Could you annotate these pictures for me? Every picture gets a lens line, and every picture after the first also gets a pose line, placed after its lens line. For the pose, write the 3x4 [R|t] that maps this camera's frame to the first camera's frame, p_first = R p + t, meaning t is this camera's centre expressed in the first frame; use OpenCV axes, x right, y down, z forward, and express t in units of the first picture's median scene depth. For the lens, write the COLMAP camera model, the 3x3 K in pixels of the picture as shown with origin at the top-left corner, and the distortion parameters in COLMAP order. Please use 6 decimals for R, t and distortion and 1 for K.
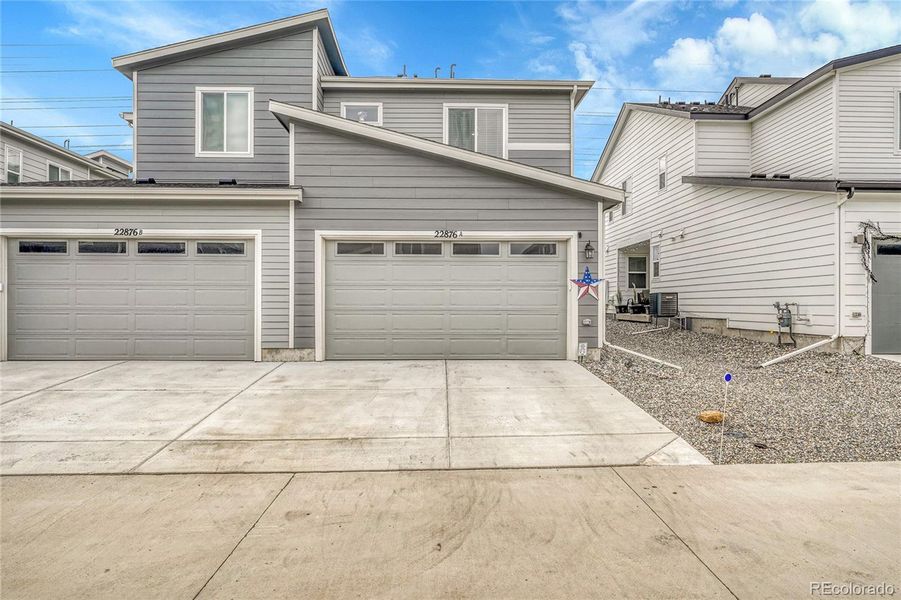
lens RADIAL K [[560.1, 0, 453.6], [0, 560.1, 300.9], [0, 0, 1]] dist [-0.001362, -0.000301]
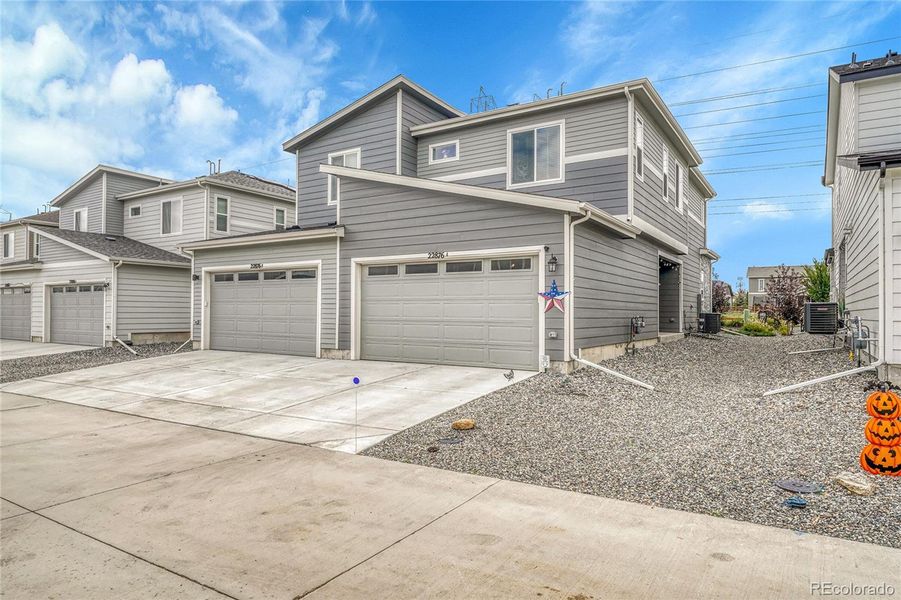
lens RADIAL K [[560.1, 0, 453.7], [0, 560.1, 303.7], [0, 0, 1]] dist [-0.001362, -0.000301]
pose [[0.824267, -0.005845, -0.566171, 0.659448], [-0.002181, 0.999907, -0.013498, -0.004097], [0.566197, 0.012361, 0.824177, 0.072128]]
